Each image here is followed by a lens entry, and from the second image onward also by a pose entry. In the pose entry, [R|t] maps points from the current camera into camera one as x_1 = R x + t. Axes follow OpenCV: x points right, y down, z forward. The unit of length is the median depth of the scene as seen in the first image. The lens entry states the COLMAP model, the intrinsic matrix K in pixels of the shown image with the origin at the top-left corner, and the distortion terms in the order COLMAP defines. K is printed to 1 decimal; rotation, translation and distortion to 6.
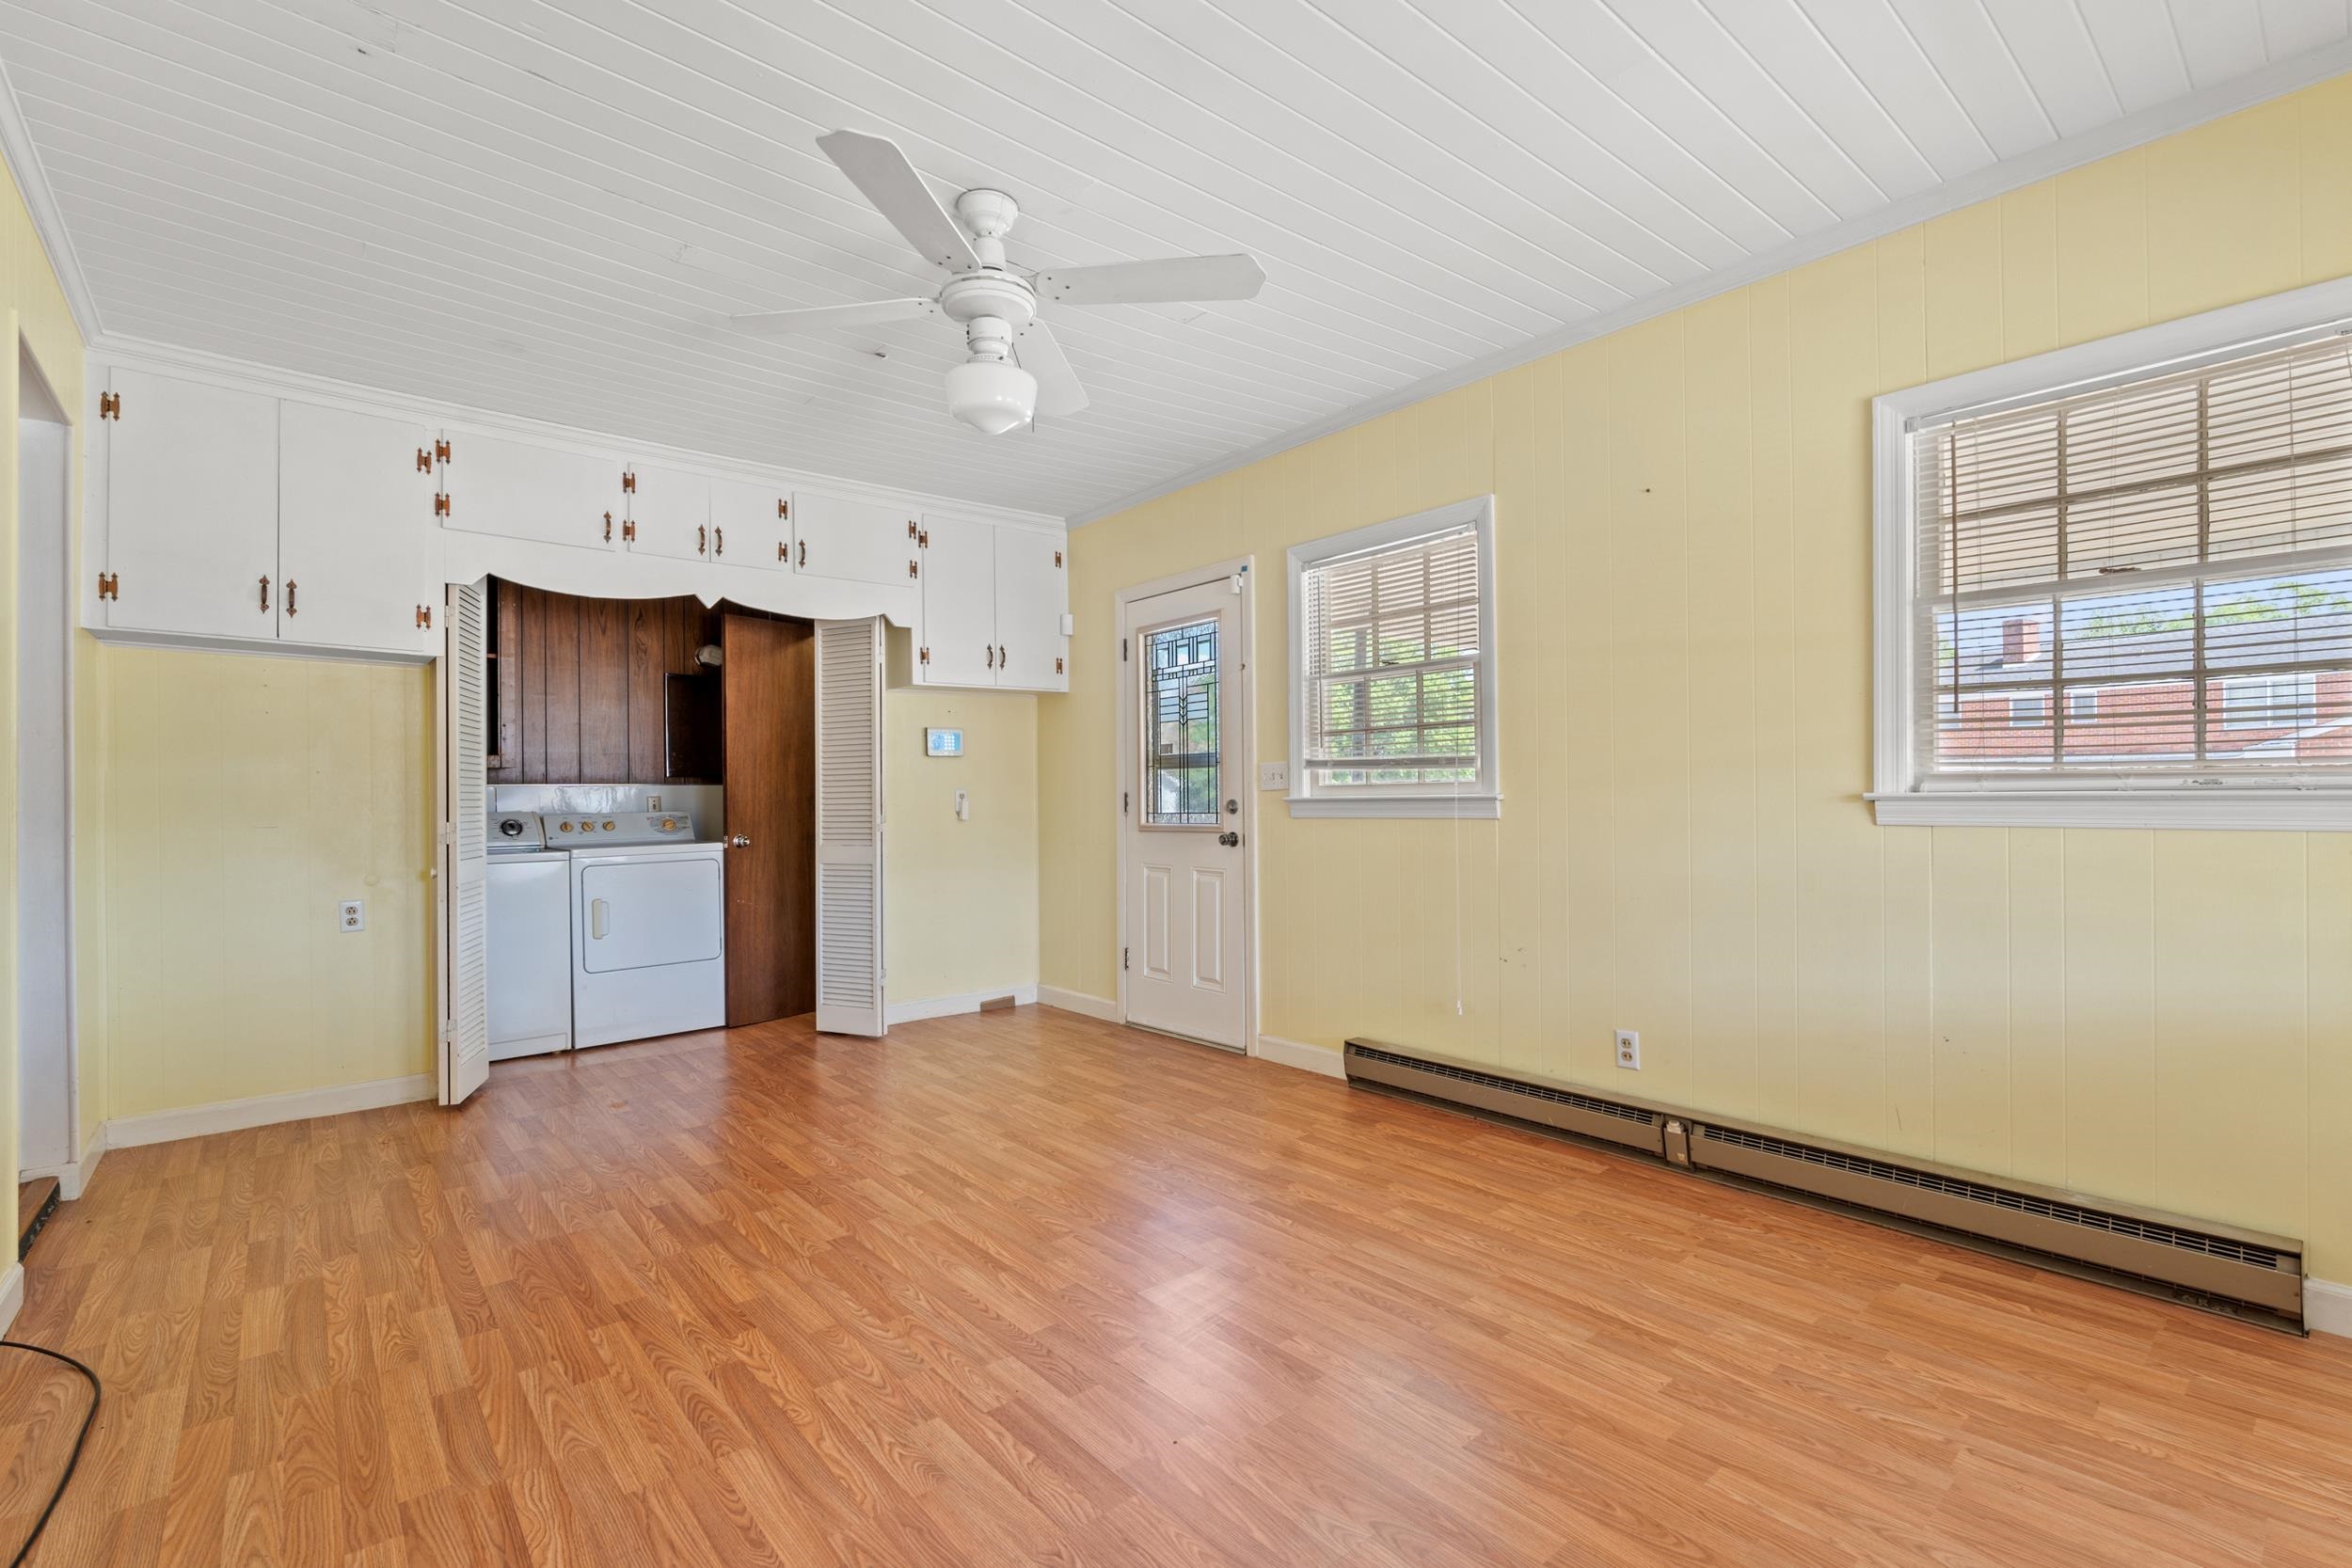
lens RADIAL K [[1043.7, 0, 1215.6], [0, 1043.7, 804.1], [0, 0, 1]] dist [-0.002861, 0.001440]
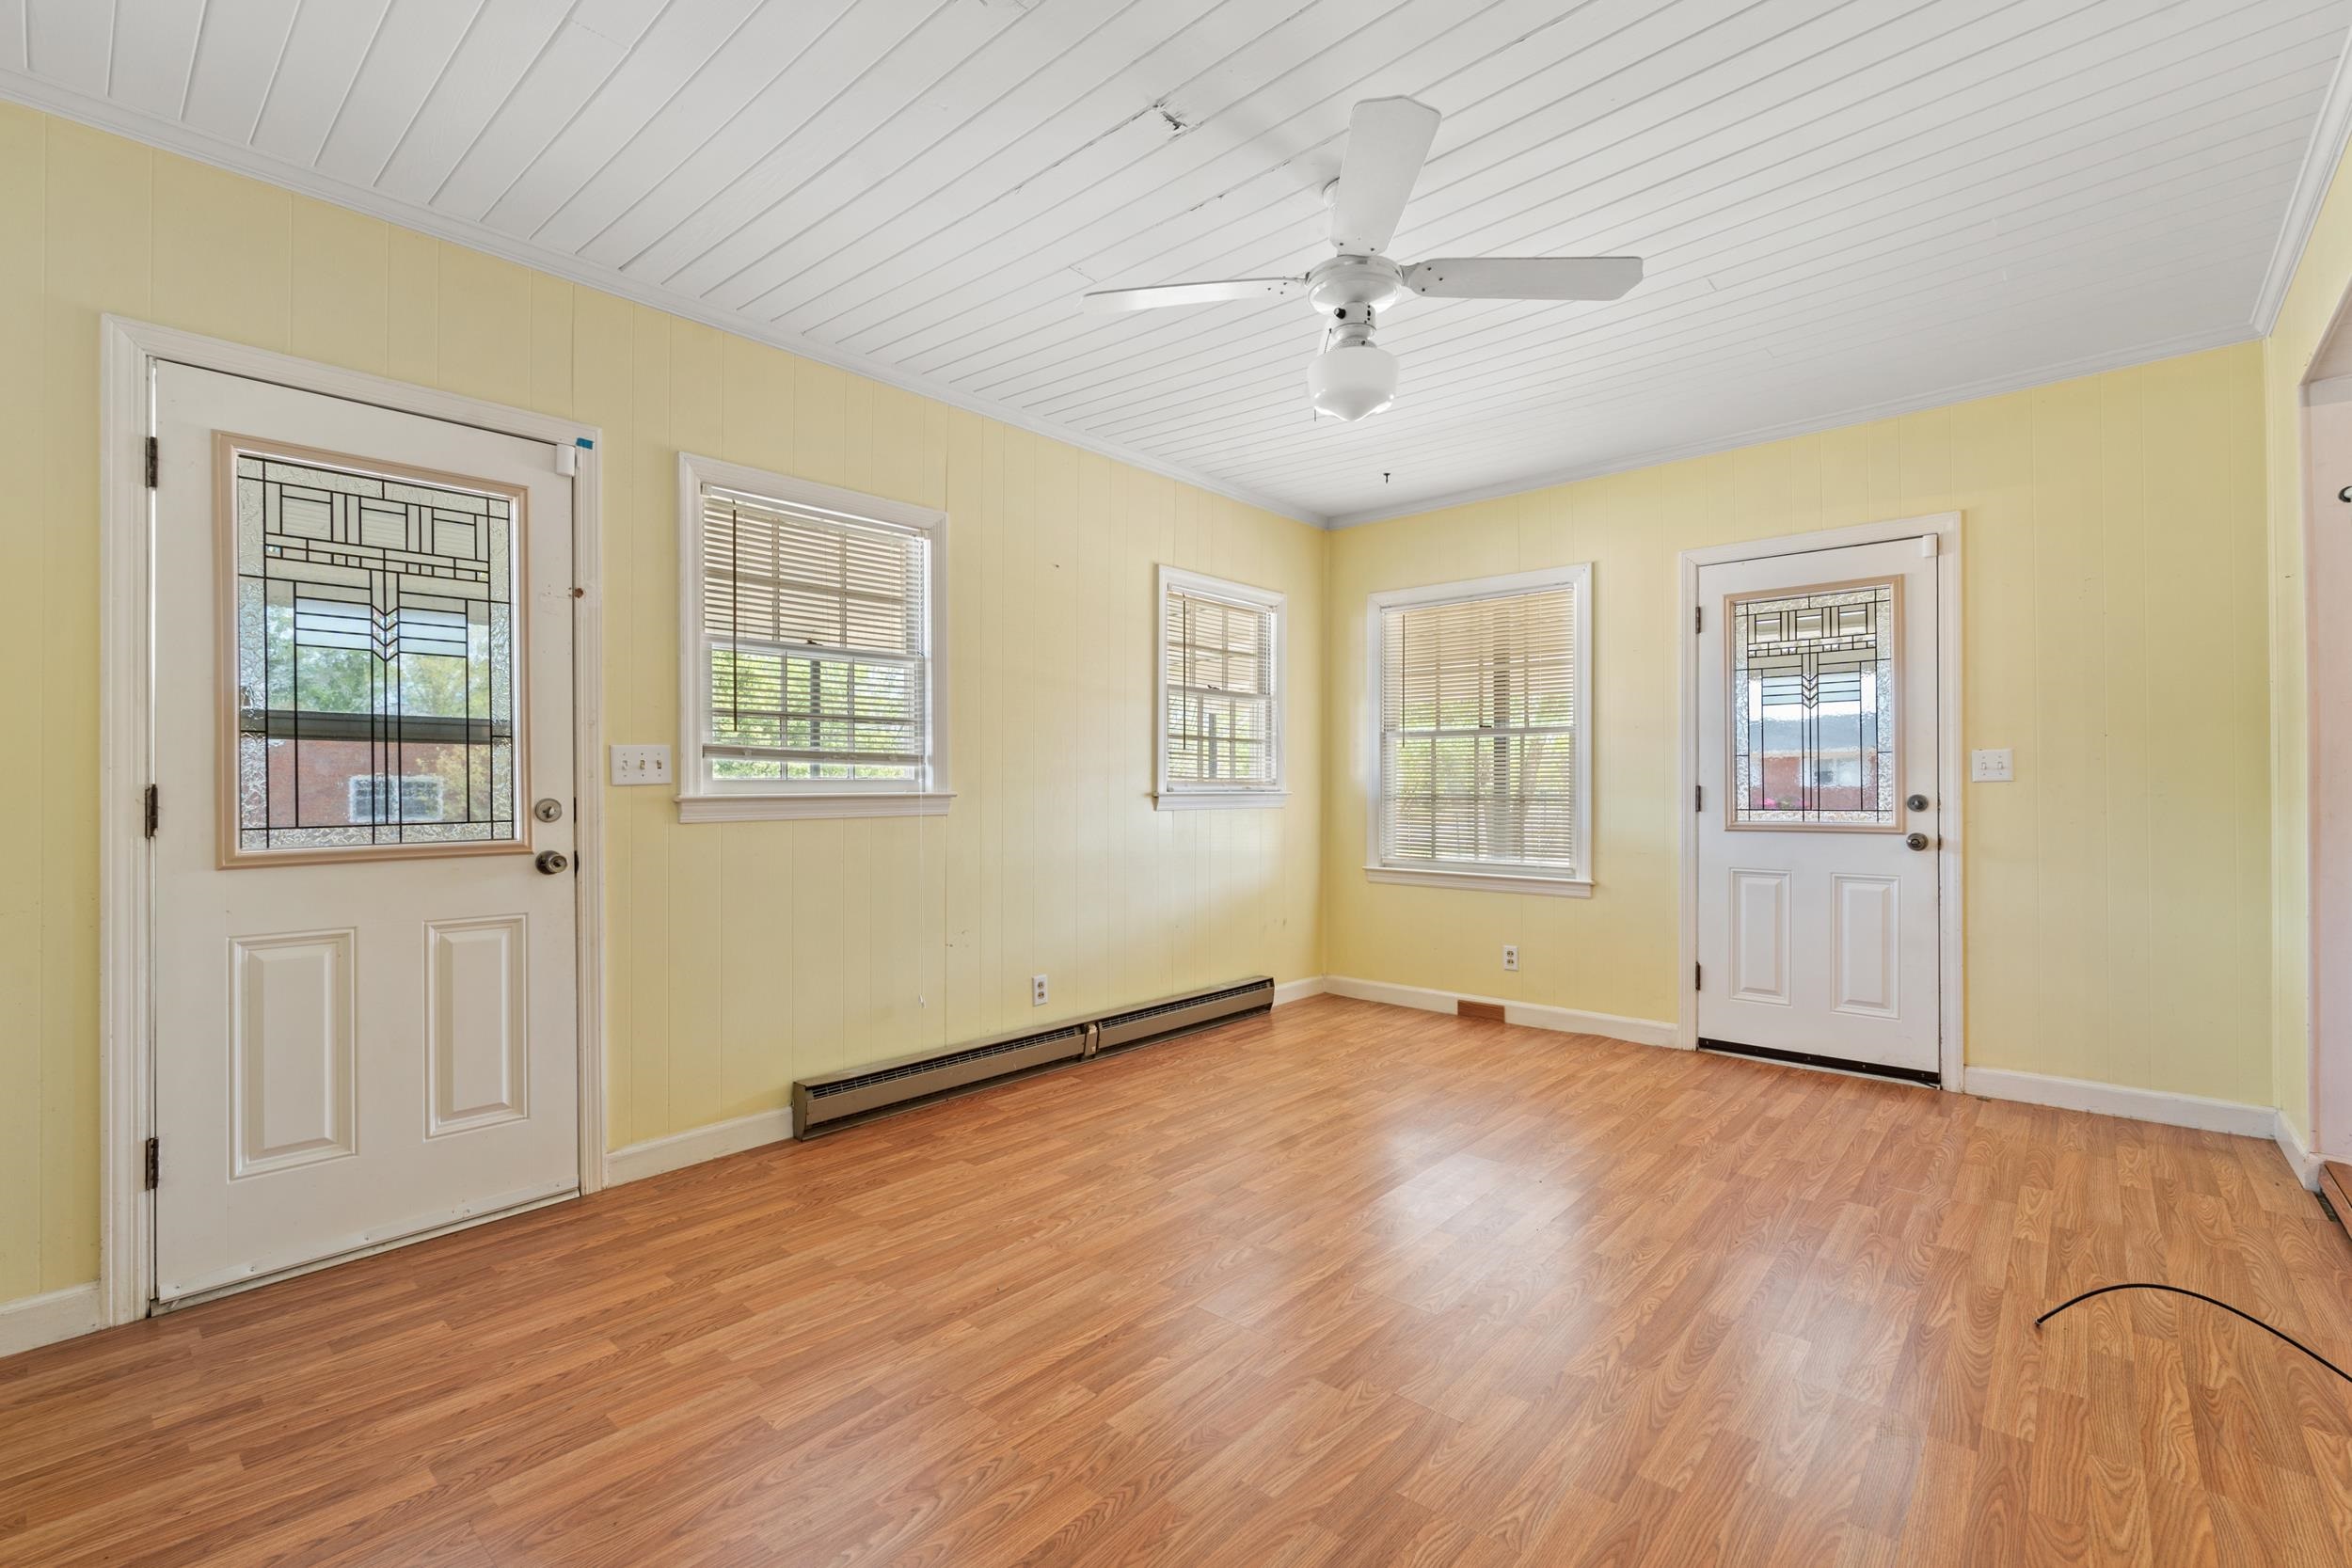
lens RADIAL K [[1043.7, 0, 1142.8], [0, 1043.7, 796.6], [0, 0, 1]] dist [-0.002861, 0.001440]
pose [[-0.104487, 0.004515, 0.994516, -0.813019], [0.013830, 0.999900, -0.003086, 0.001354], [-0.994430, 0.013432, -0.104539, 0.903392]]
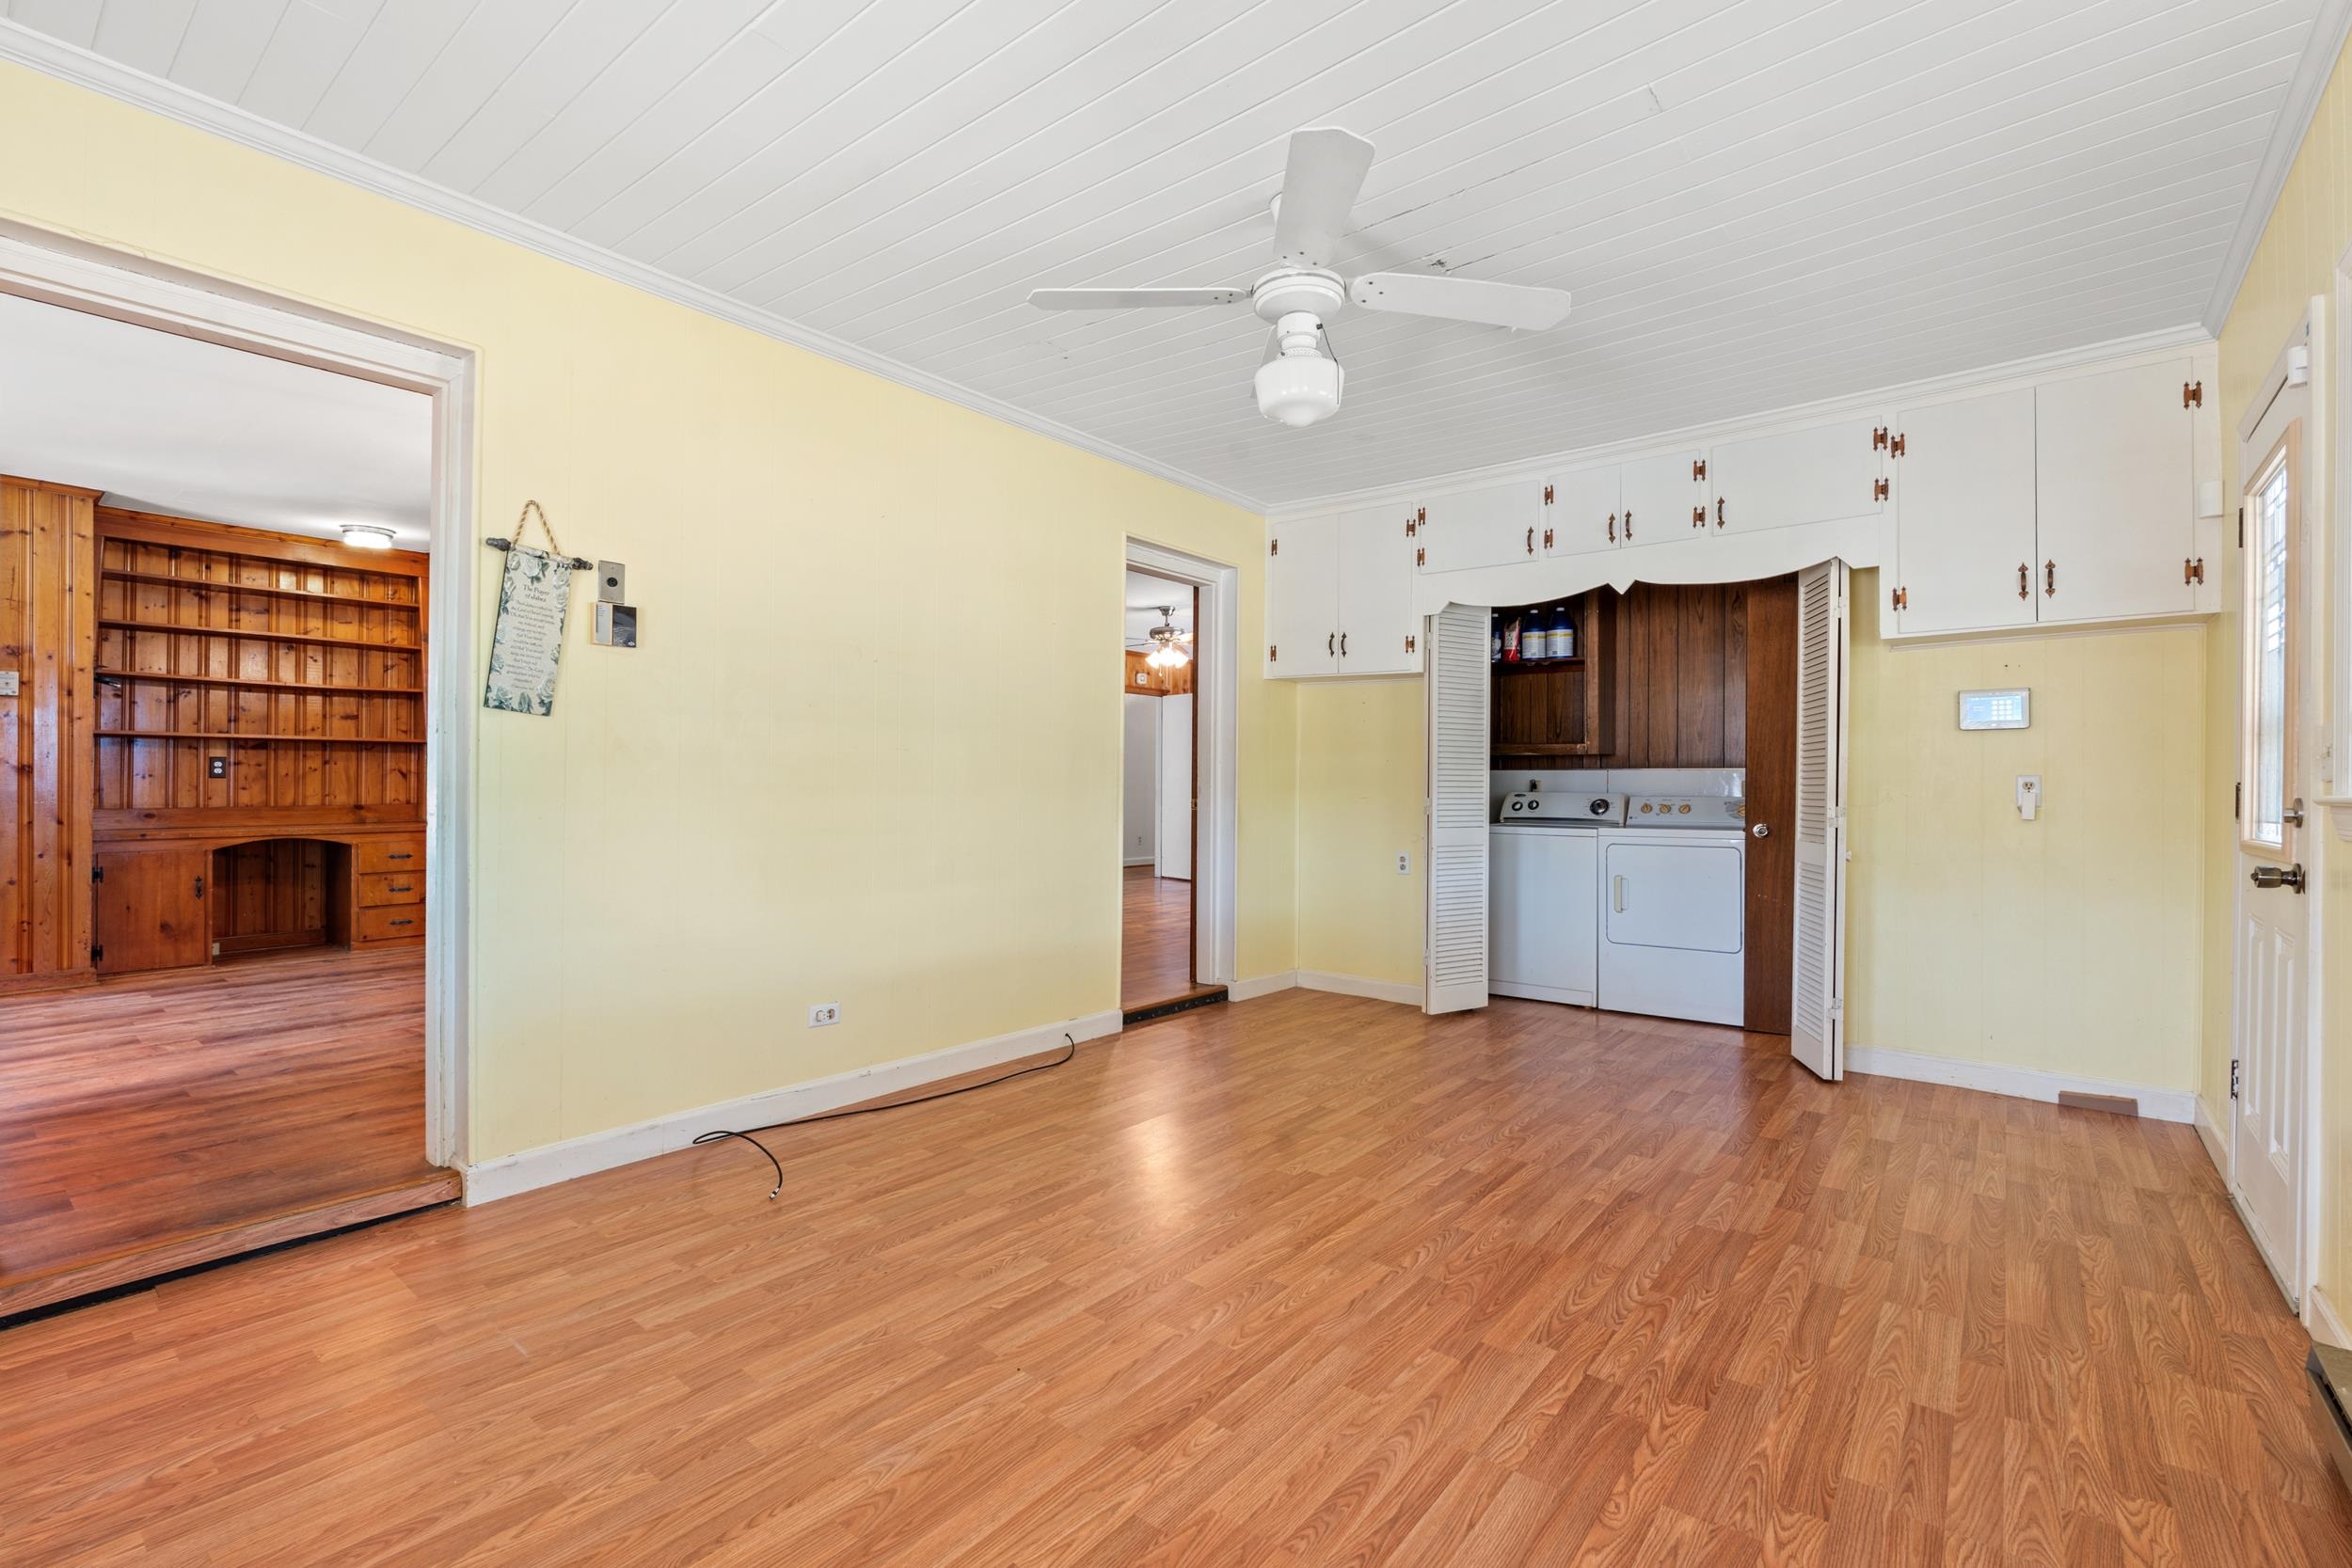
lens RADIAL K [[1043.7, 0, 1153.0], [0, 1043.7, 779.0], [0, 0, 1]] dist [-0.002861, 0.001440]
pose [[0.156219, 0.009036, -0.987681, 0.536749], [-0.017424, 0.999828, 0.006391, -0.009033], [0.987569, 0.016211, 0.156350, 0.484635]]
